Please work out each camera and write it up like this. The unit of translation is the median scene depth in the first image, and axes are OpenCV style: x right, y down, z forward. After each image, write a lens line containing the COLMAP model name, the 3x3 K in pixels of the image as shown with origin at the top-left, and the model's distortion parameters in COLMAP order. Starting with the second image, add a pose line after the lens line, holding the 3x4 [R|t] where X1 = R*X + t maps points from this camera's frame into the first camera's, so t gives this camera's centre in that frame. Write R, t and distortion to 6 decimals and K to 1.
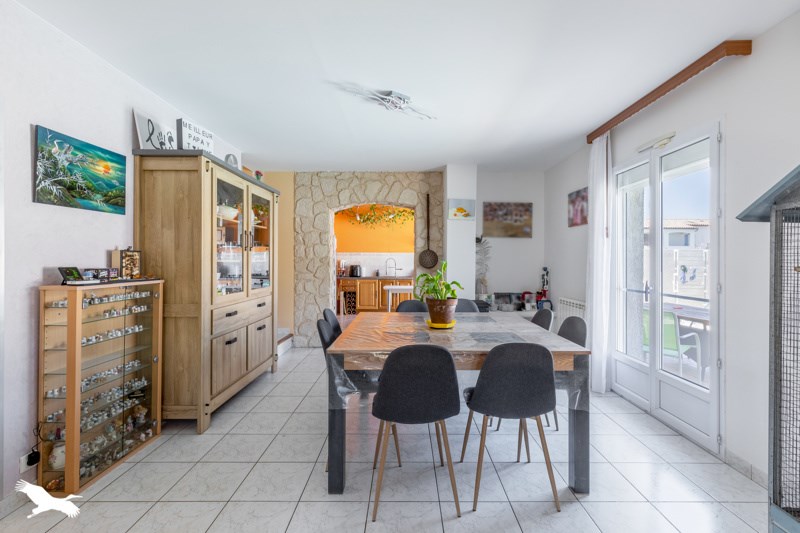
lens RADIAL K [[355.5, 0, 401.8], [0, 355.5, 277.7], [0, 0, 1]] dist [0.002009, 0.000341]
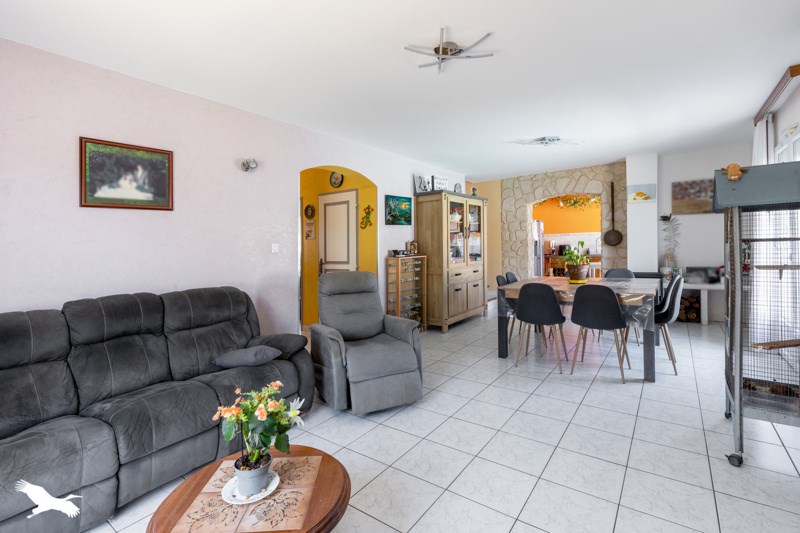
lens RADIAL K [[360.2, 0, 398.9], [0, 360.2, 250.7], [0, 0, 1]] dist [0.000737, 0.000063]
pose [[0.803652, -0.021960, -0.594695, 0.359728], [0.007722, 0.999620, -0.026478, 0.026964], [0.595050, 0.016687, 0.803515, -0.631332]]
